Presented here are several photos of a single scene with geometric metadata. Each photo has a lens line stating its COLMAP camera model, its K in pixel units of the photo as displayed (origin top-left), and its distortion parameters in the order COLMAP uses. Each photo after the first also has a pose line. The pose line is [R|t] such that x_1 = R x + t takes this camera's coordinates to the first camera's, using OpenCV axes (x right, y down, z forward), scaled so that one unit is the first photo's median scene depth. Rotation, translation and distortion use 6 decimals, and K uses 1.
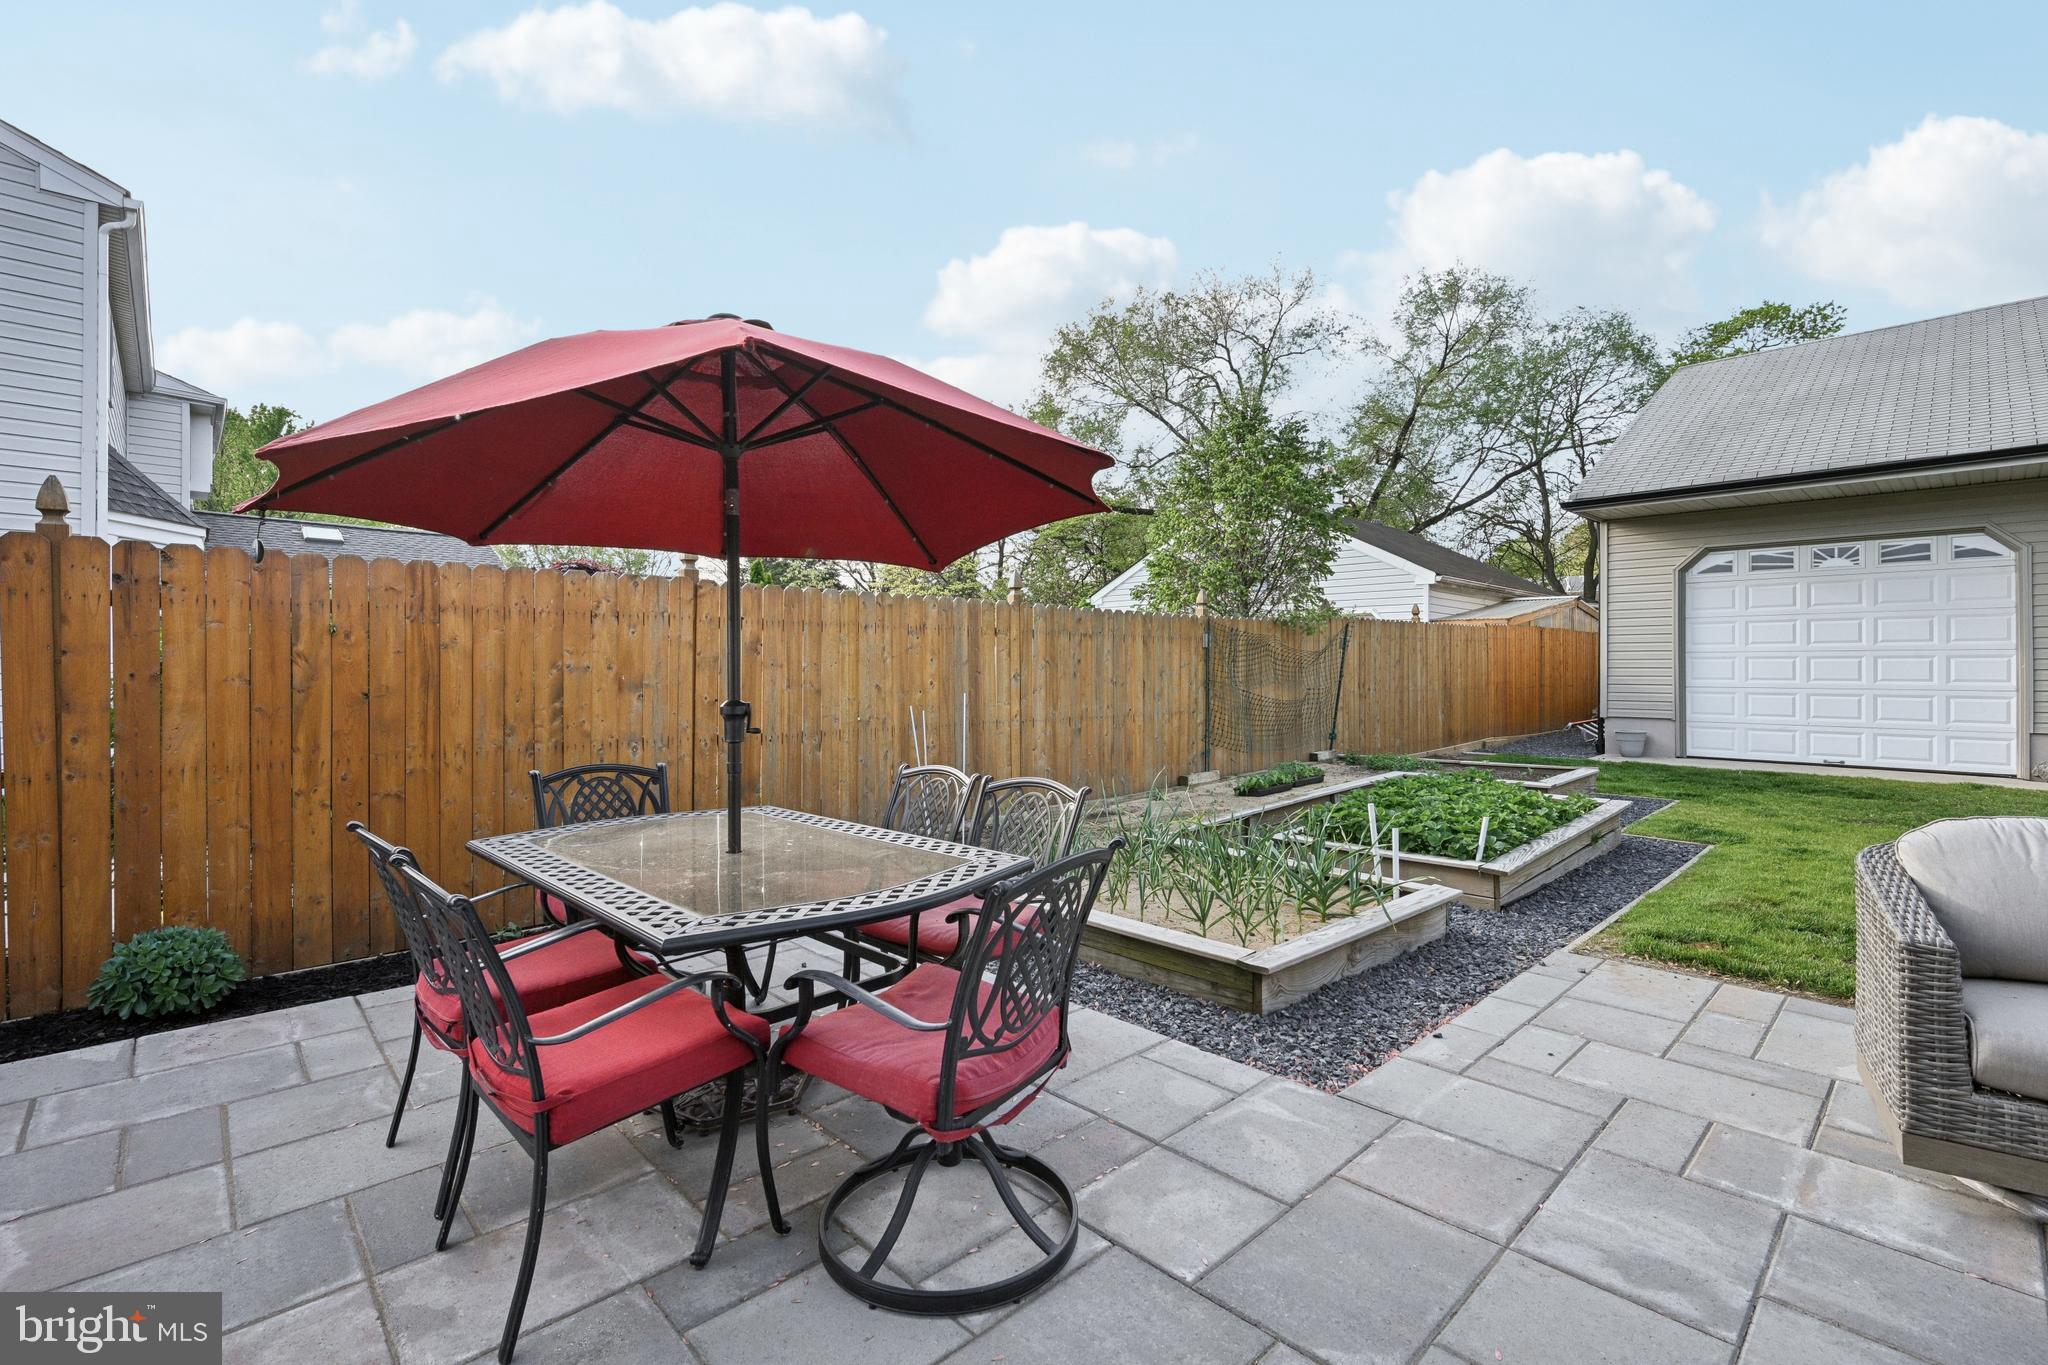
lens RADIAL K [[916.5, 0, 1018.9], [0, 916.5, 674.4], [0, 0, 1]] dist [-0.000784, 0.000014]
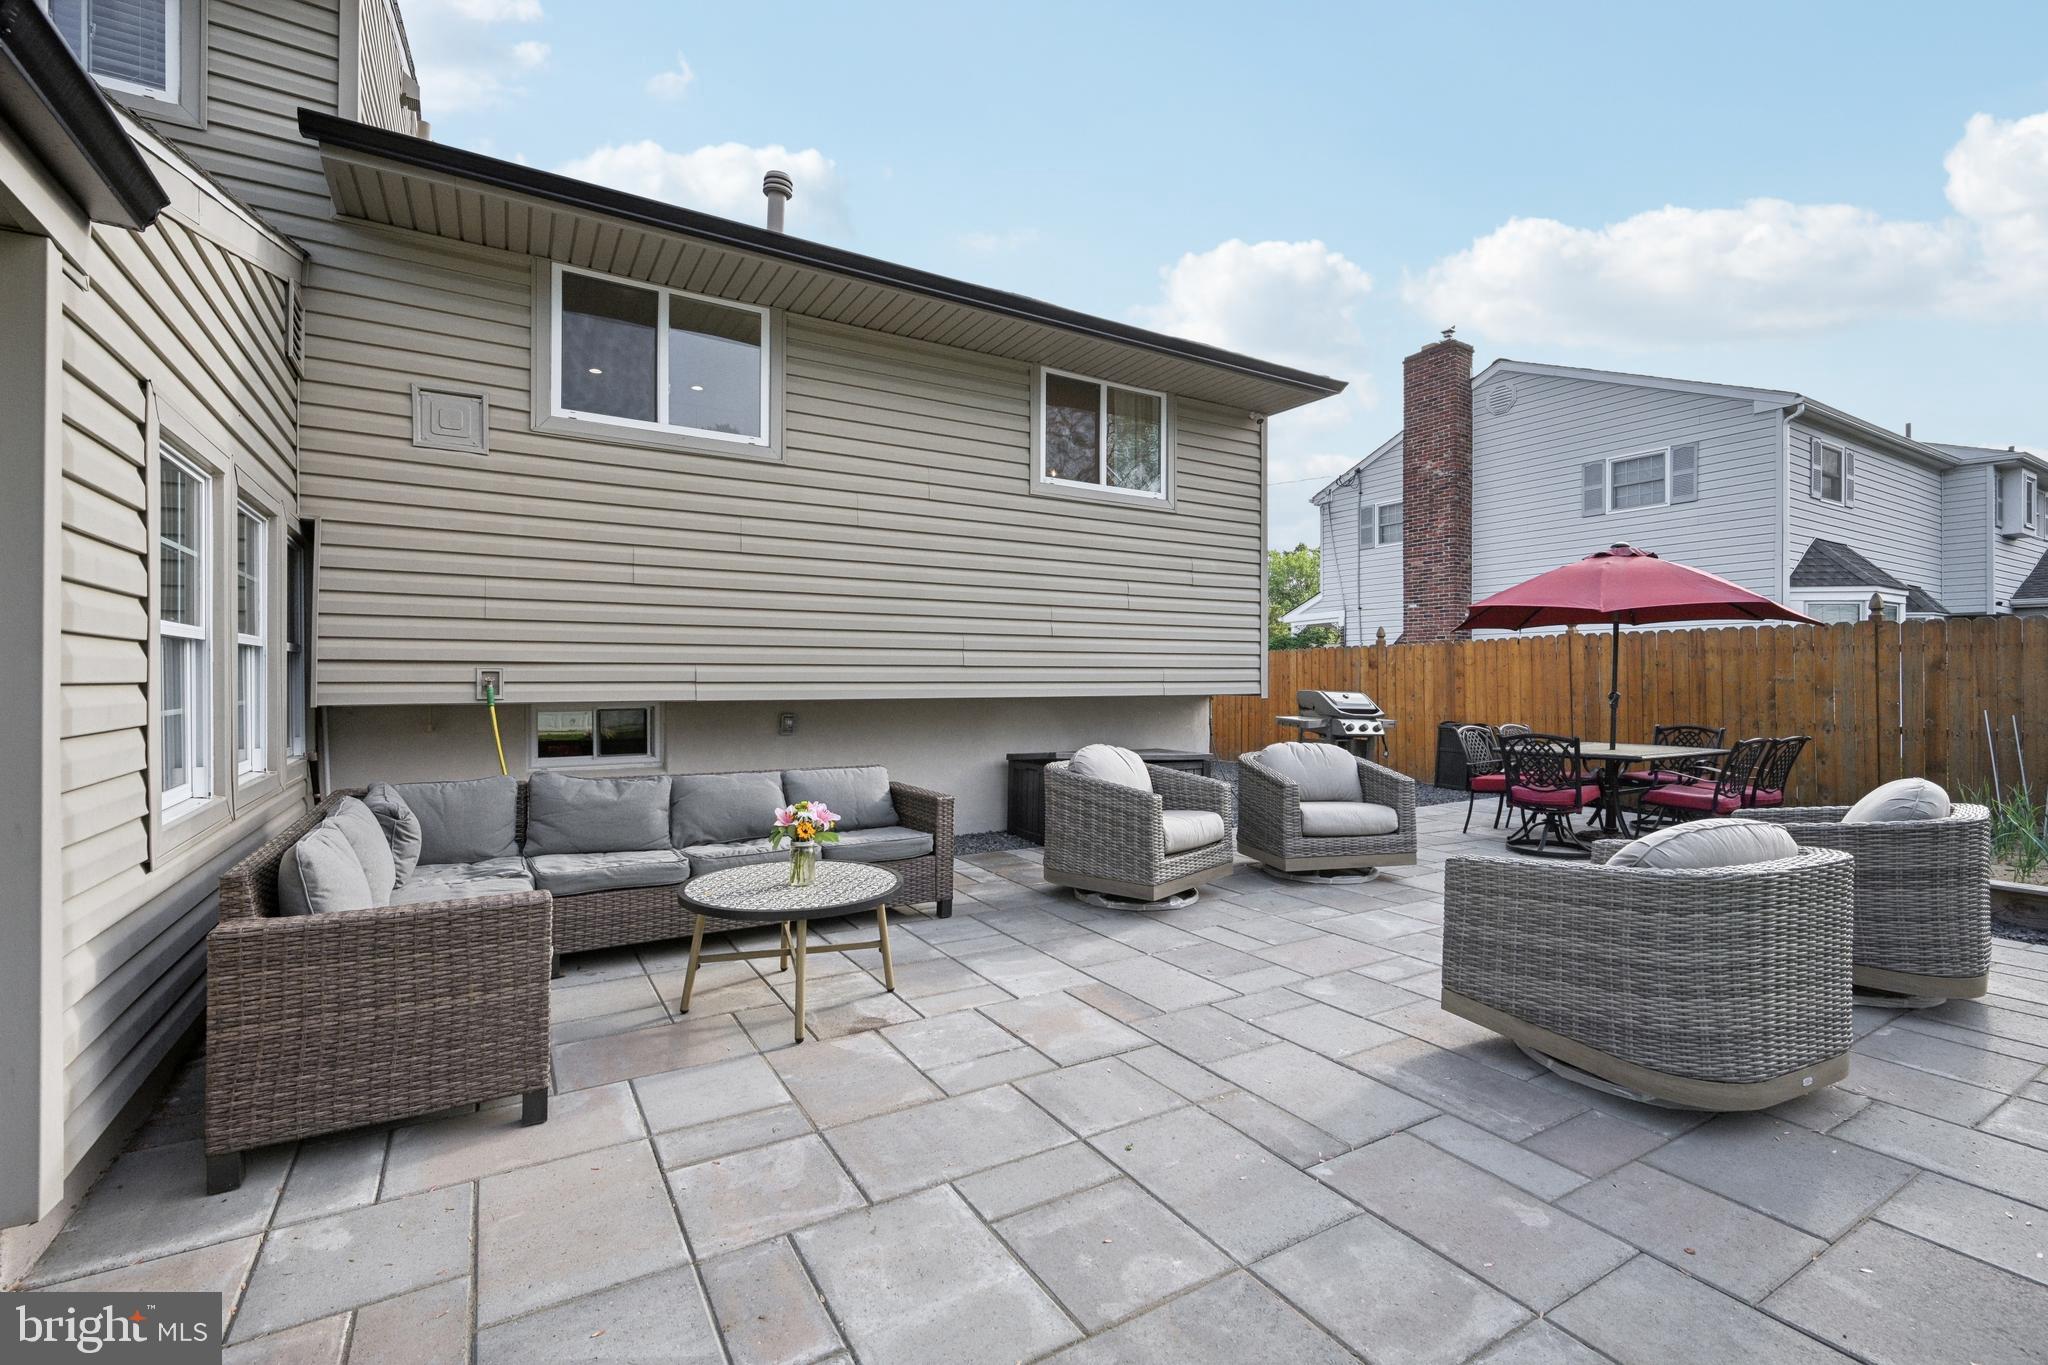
lens RADIAL K [[916.5, 0, 1023.2], [0, 916.5, 676.2], [0, 0, 1]] dist [-0.000784, 0.000014]
pose [[-0.216996, 0.001758, -0.976171, 1.570057], [0.000335, 0.999998, 0.001726, -0.019515], [0.976172, 0.000048, -0.216997, -0.037865]]
